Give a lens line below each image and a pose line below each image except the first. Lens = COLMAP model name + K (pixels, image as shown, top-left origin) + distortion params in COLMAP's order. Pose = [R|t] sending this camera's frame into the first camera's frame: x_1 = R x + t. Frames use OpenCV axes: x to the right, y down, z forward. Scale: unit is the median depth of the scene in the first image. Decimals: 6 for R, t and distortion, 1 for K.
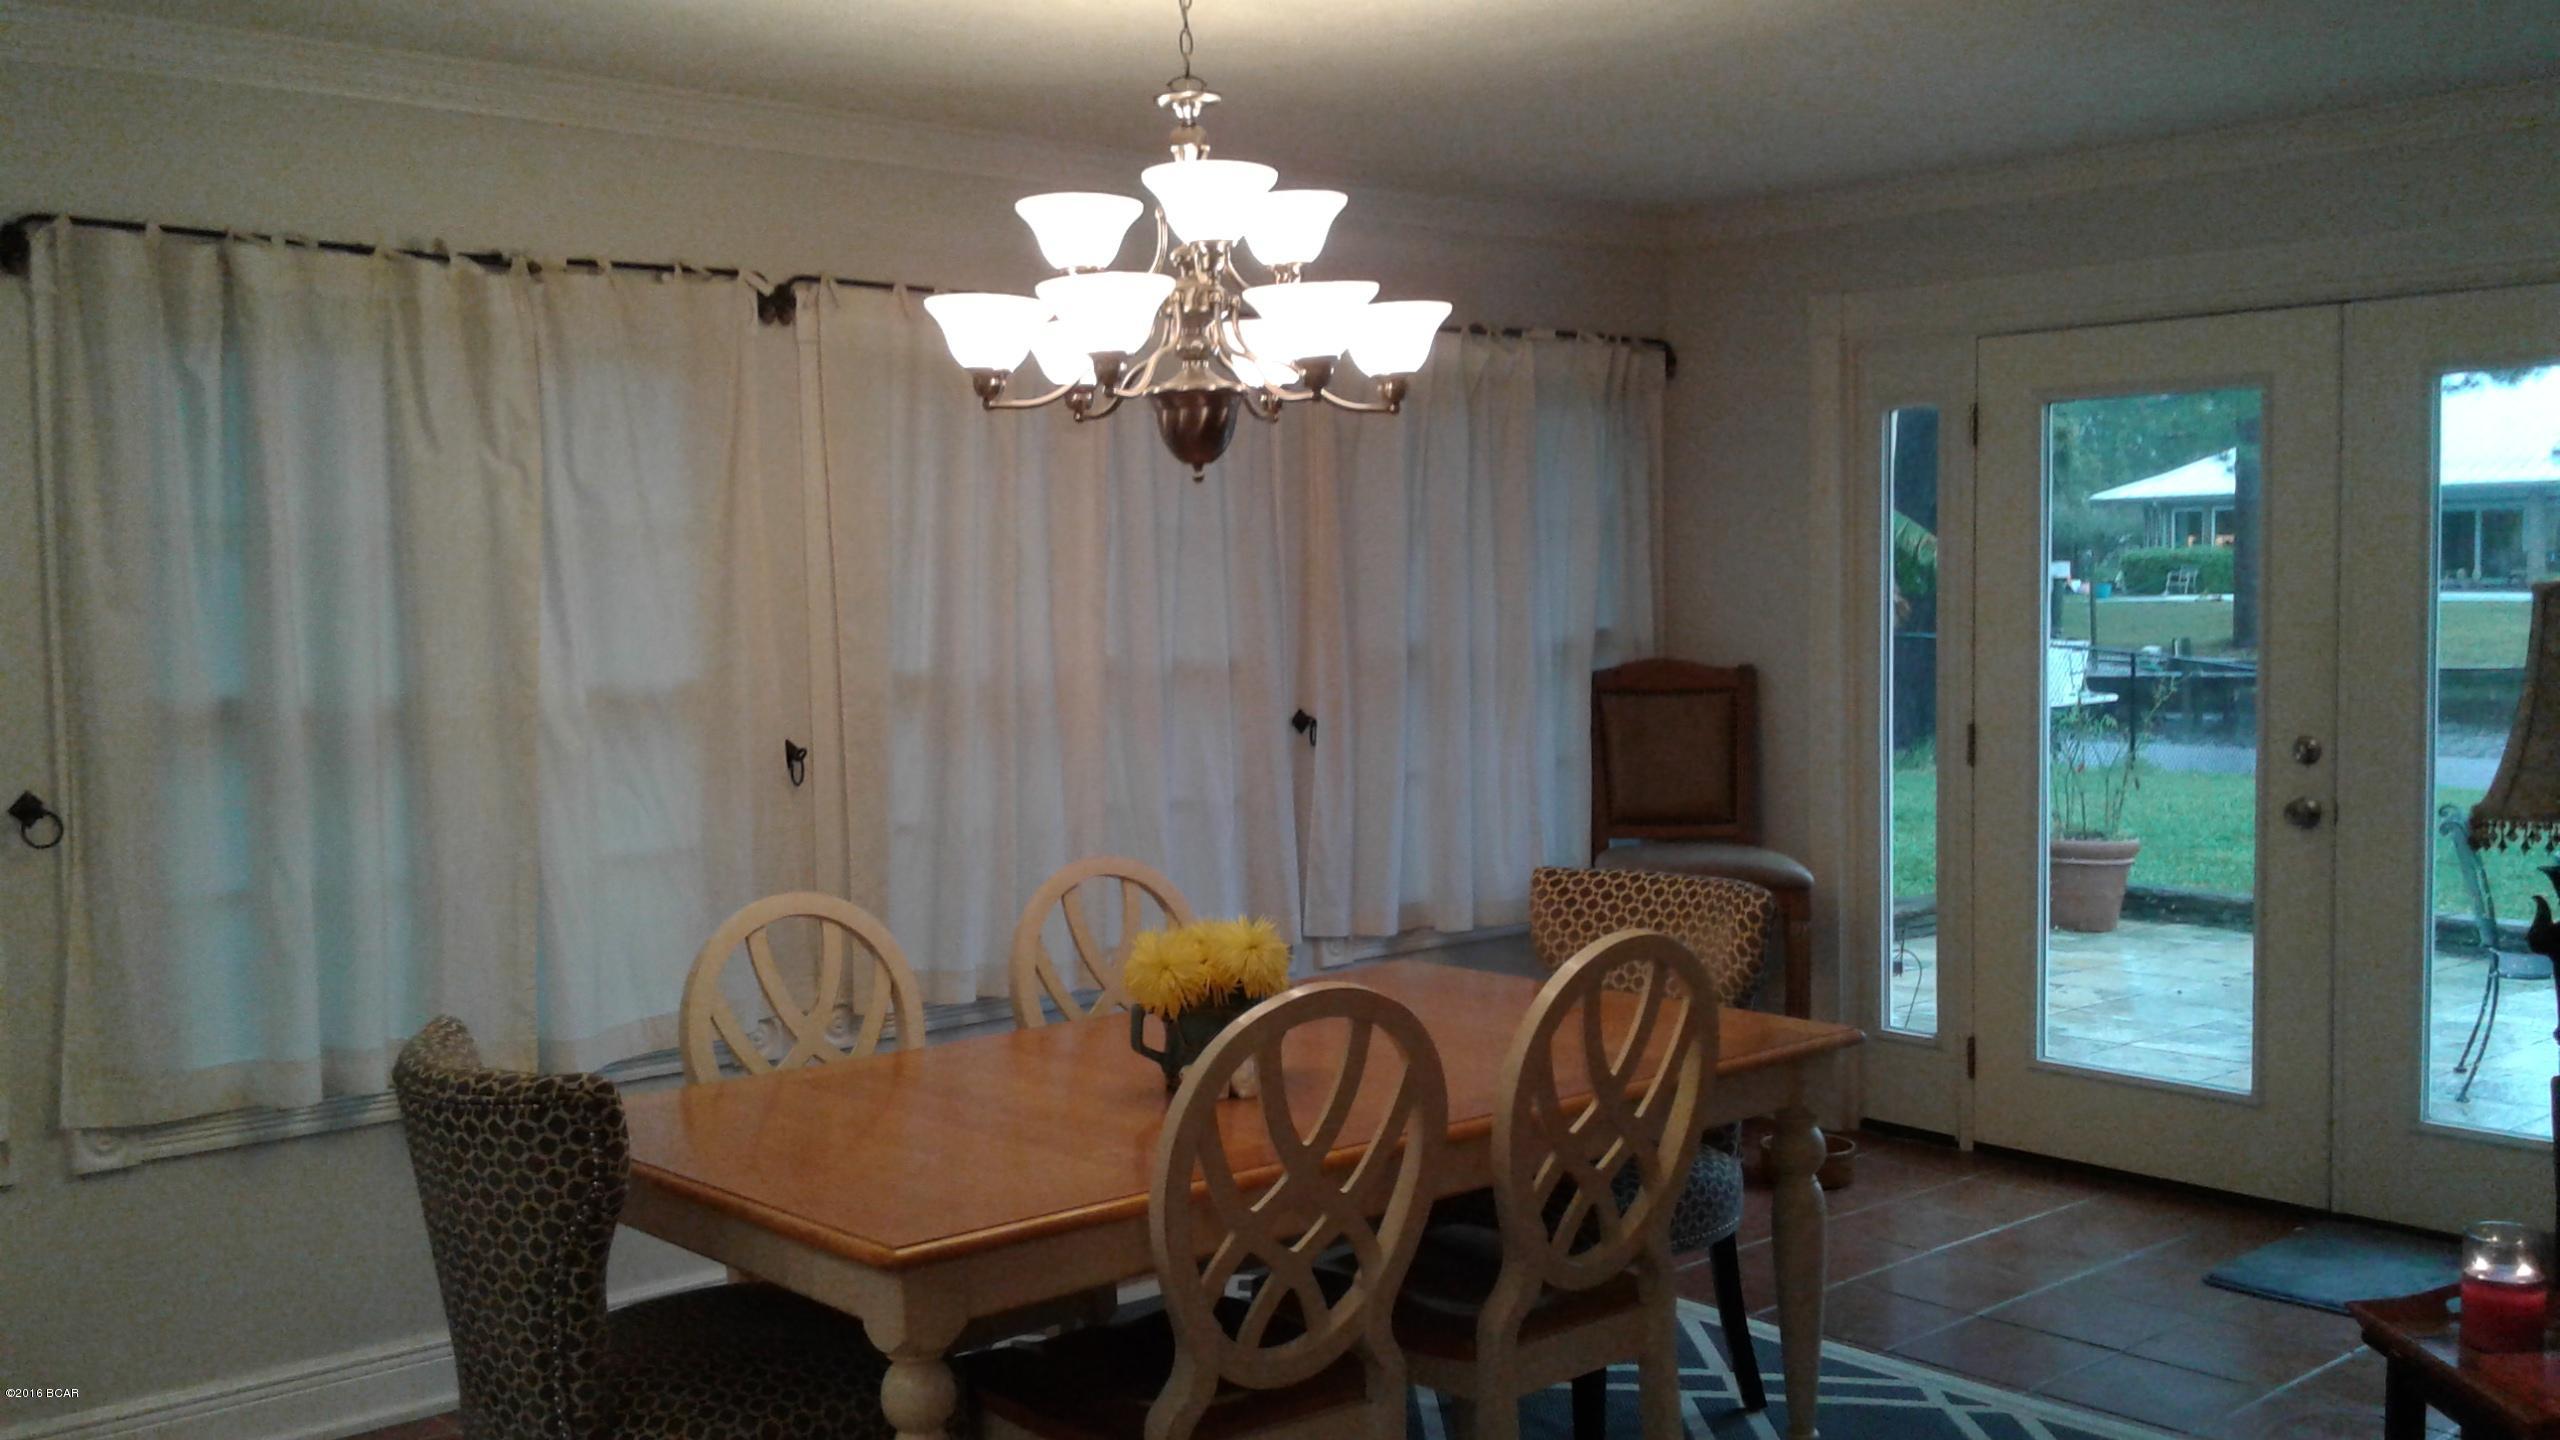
lens RADIAL K [[2414.5, 0, 1286.2], [0, 2414.5, 734.0], [0, 0, 1]] dist [0.116925, -0.233596]
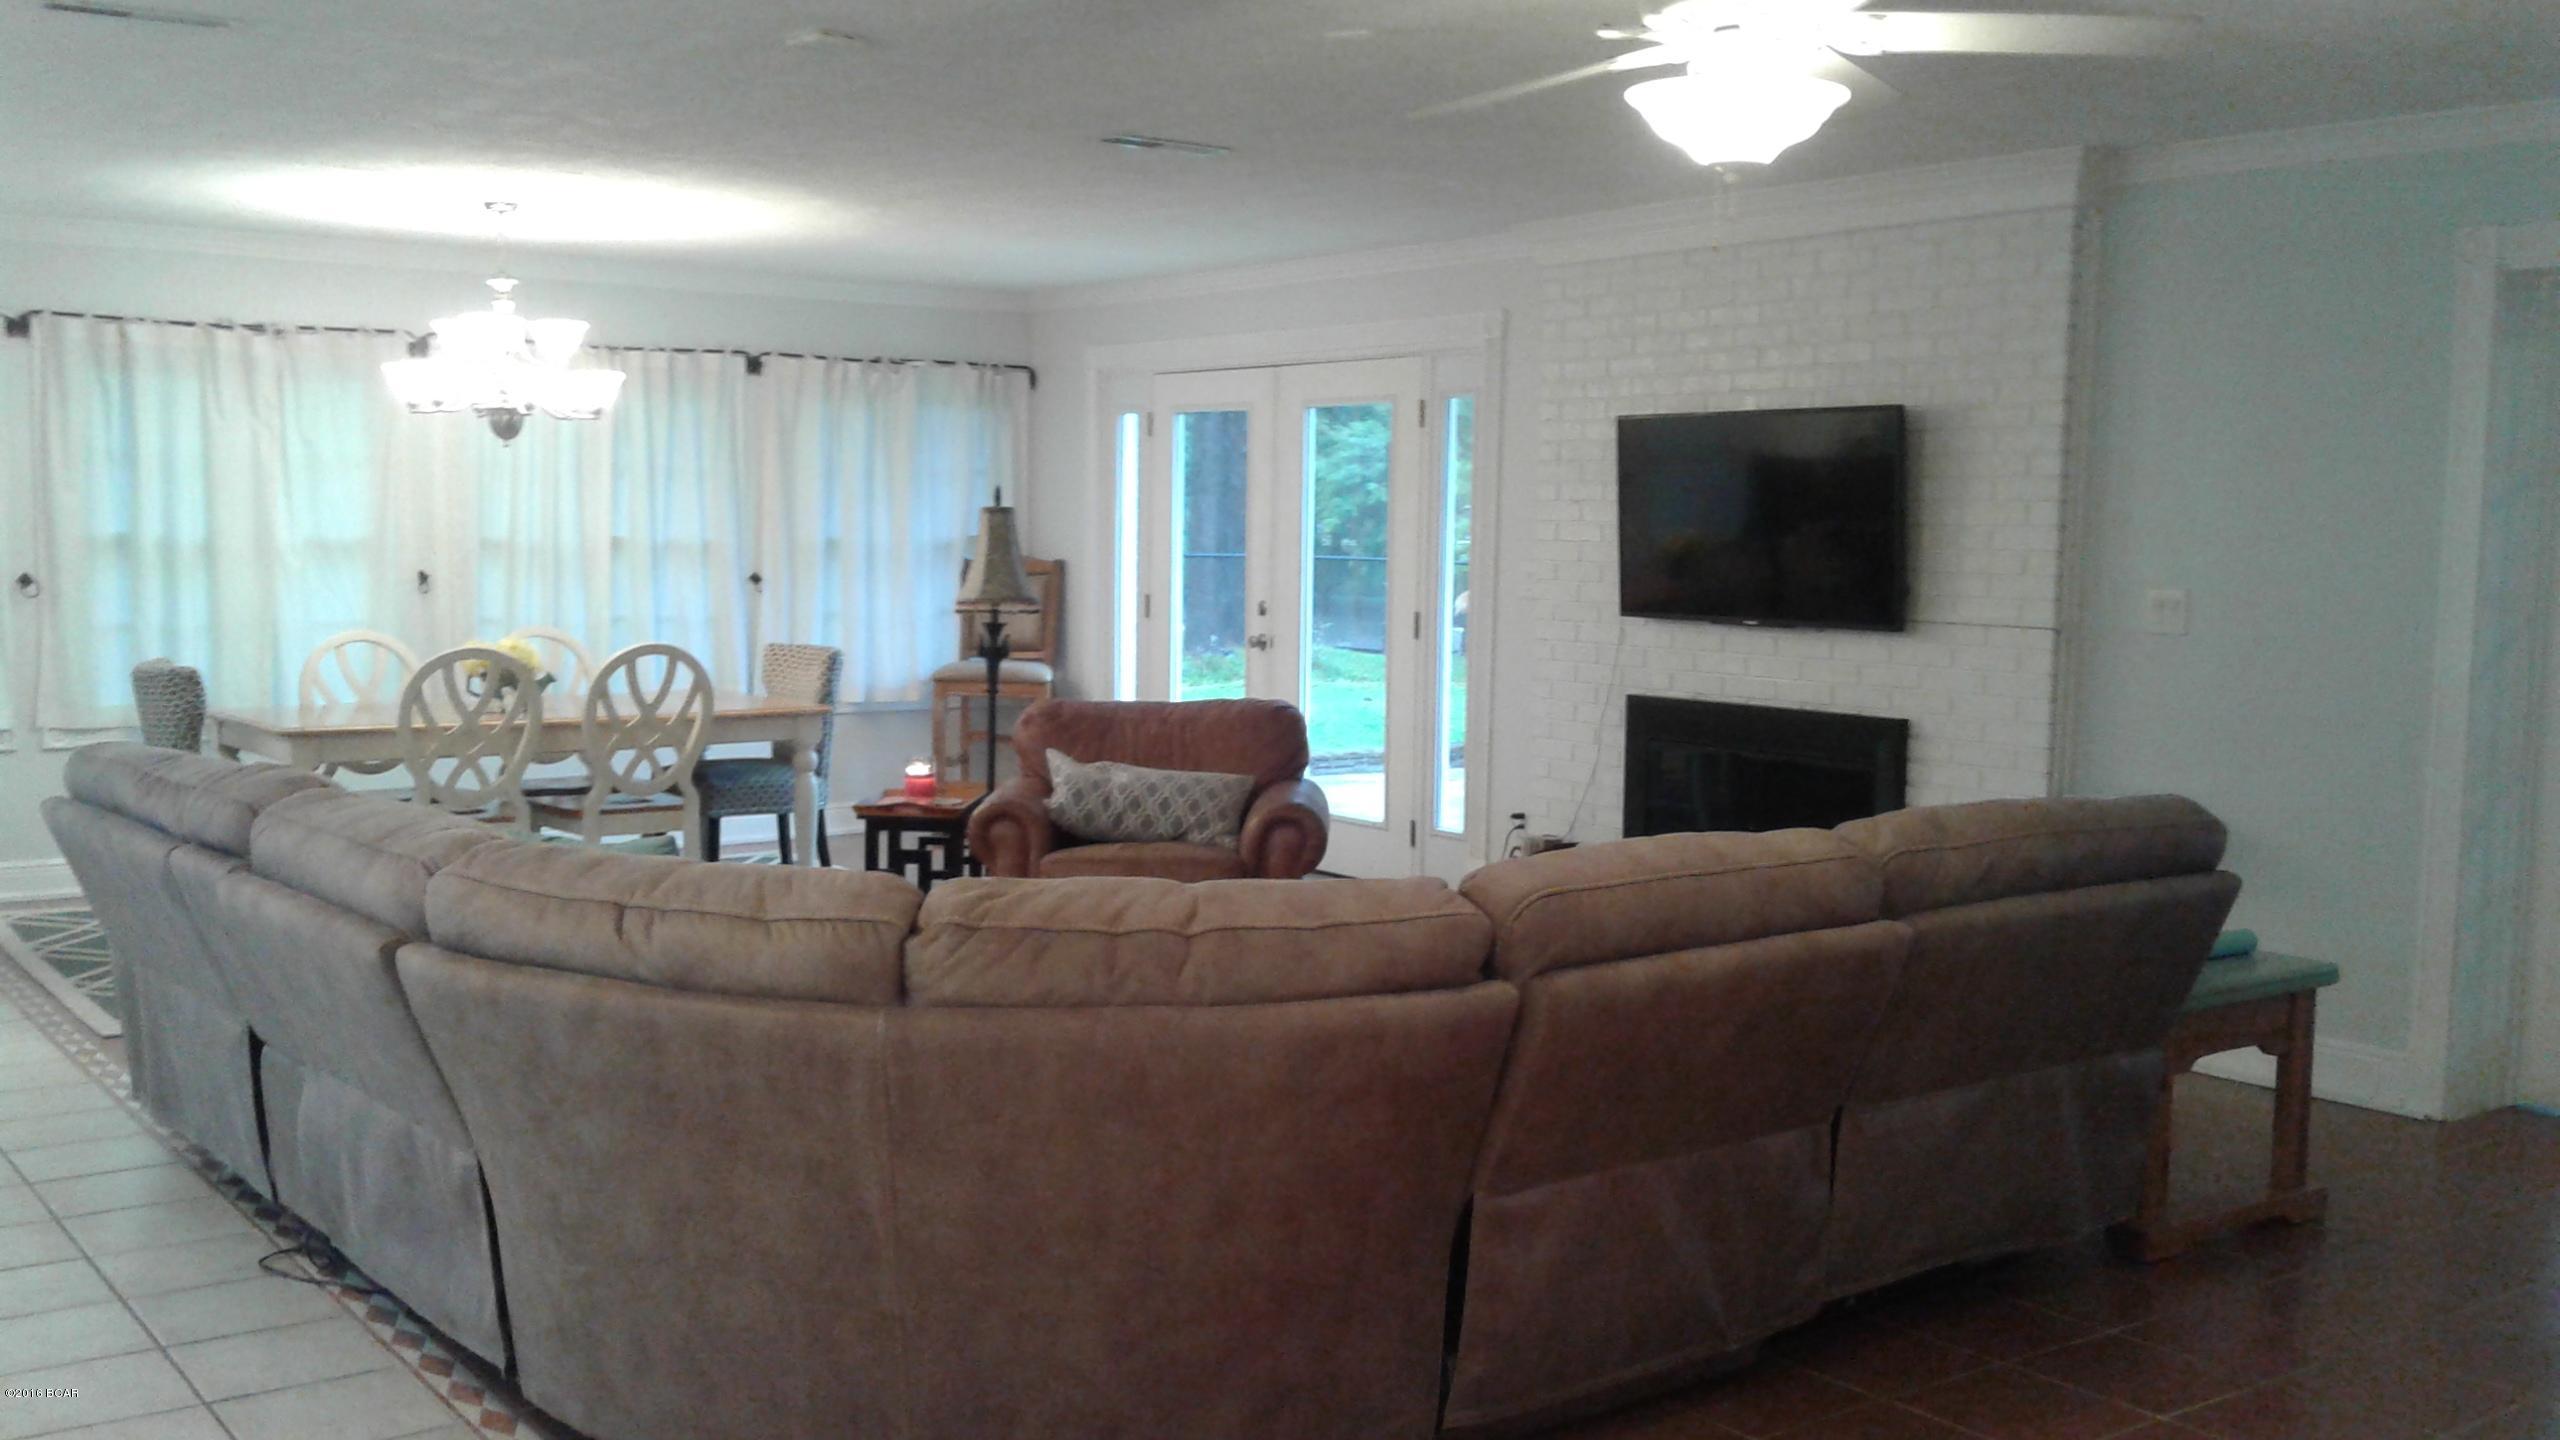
lens RADIAL K [[2414.5, 0, 1286.2], [0, 2414.5, 734.0], [0, 0, 1]] dist [0.116925, -0.233596]
pose [[0.996970, 0.035345, -0.069289, 0.692205], [-0.033803, 0.999157, 0.023304, 0.070920], [0.070054, -0.020891, 0.997324, -1.002628]]
